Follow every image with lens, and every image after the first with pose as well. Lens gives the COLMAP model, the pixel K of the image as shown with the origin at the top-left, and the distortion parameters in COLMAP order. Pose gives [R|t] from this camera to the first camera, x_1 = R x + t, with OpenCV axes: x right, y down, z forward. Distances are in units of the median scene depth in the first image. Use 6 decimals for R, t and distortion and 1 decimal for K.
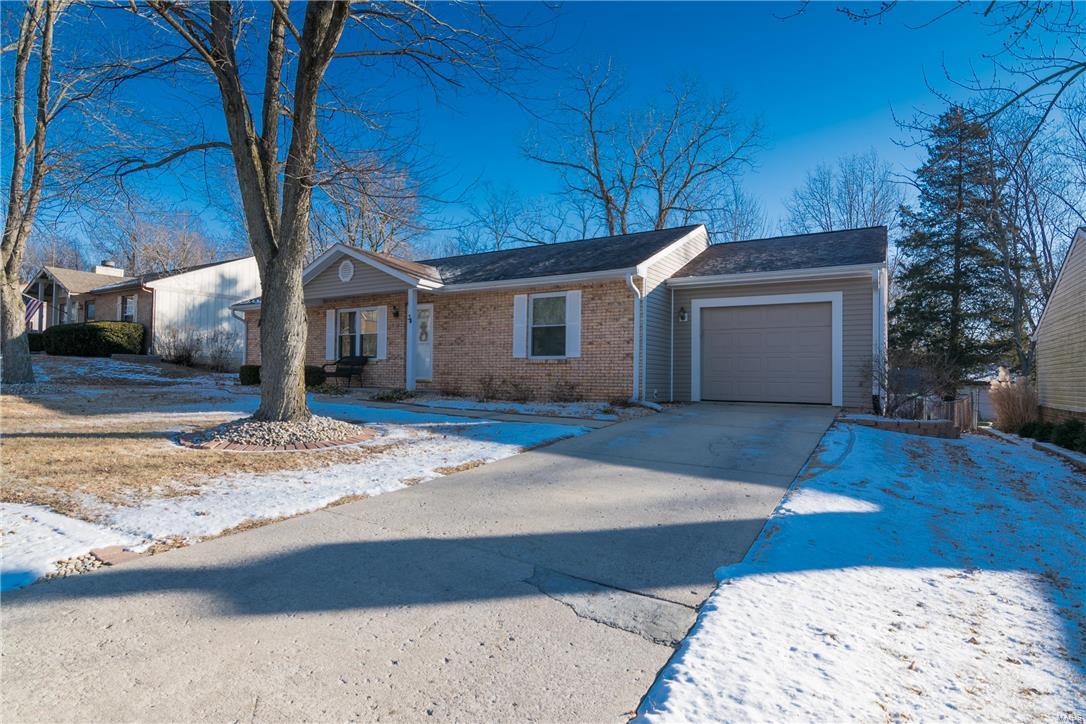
lens RADIAL K [[605.0, 0, 548.8], [0, 605.0, 368.3], [0, 0, 1]] dist [-0.001260, -0.007970]
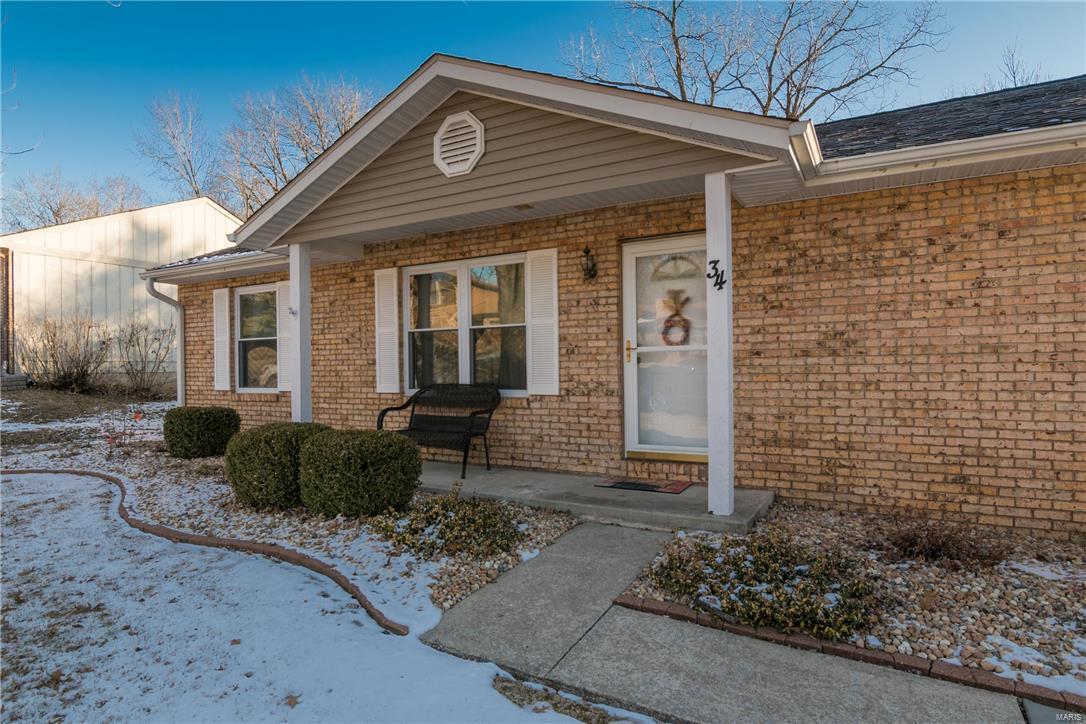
lens RADIAL K [[605.0, 0, 544.0], [0, 605.0, 368.4], [0, 0, 1]] dist [-0.001260, -0.007970]
pose [[0.998686, -0.026978, 0.043563, -0.303240], [0.025825, 0.999307, 0.026810, -0.042236], [-0.044256, -0.025650, 0.998691, 0.650676]]
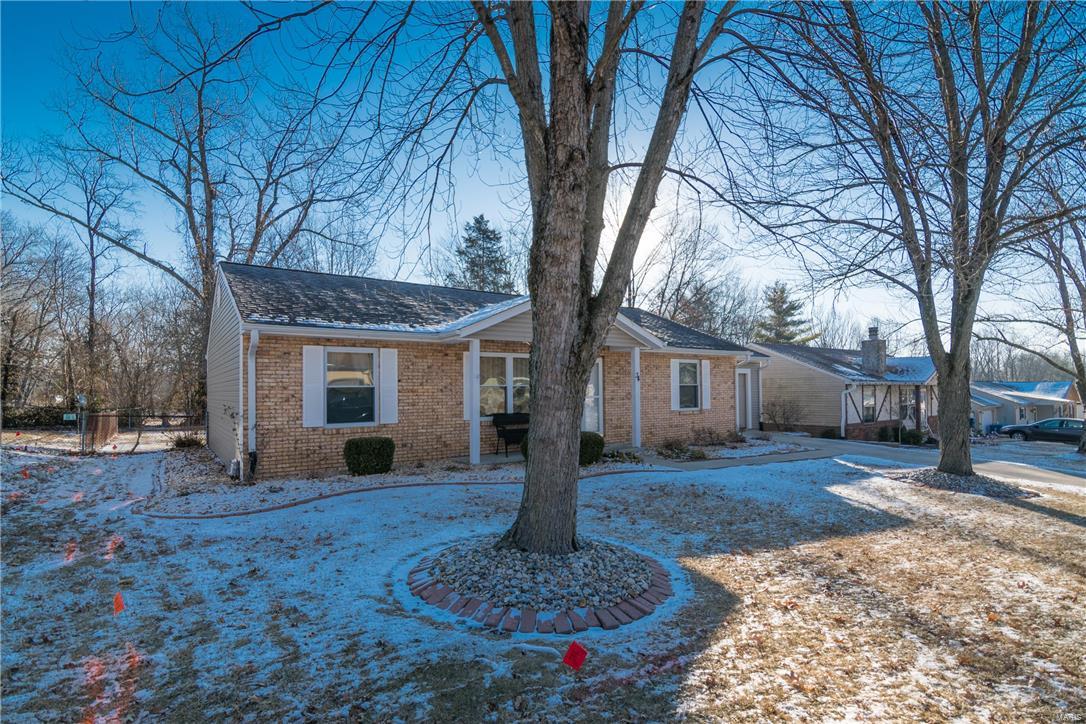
lens RADIAL K [[531.3, 0, 541.8], [0, 531.3, 373.0], [0, 0, 1]] dist [-0.001341, -0.003784]
pose [[0.384493, 0.009243, 0.923082, -1.026320], [-0.008382, 0.999944, -0.006521, -0.074494], [-0.923090, -0.005230, 0.384548, 0.742347]]
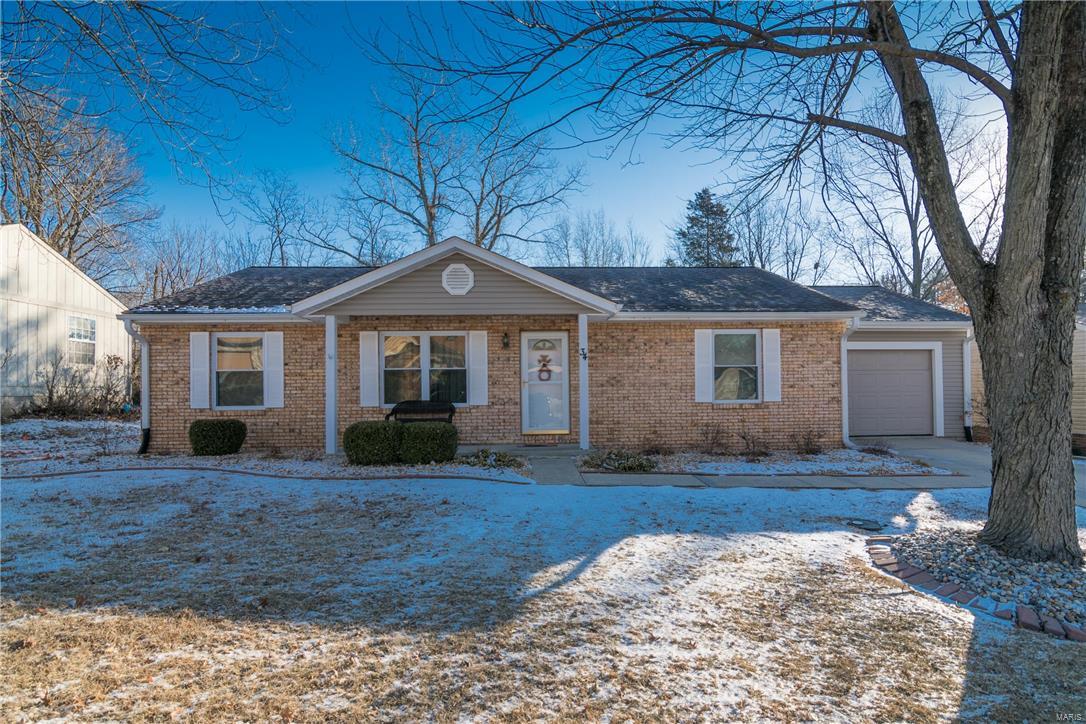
lens RADIAL K [[531.3, 0, 550.7], [0, 531.3, 385.9], [0, 0, 1]] dist [-0.001341, -0.003784]
pose [[0.817981, -0.019563, 0.574912, -0.592806], [0.008548, 0.999725, 0.021856, -0.052644], [-0.575181, -0.012964, 0.817923, 0.446502]]
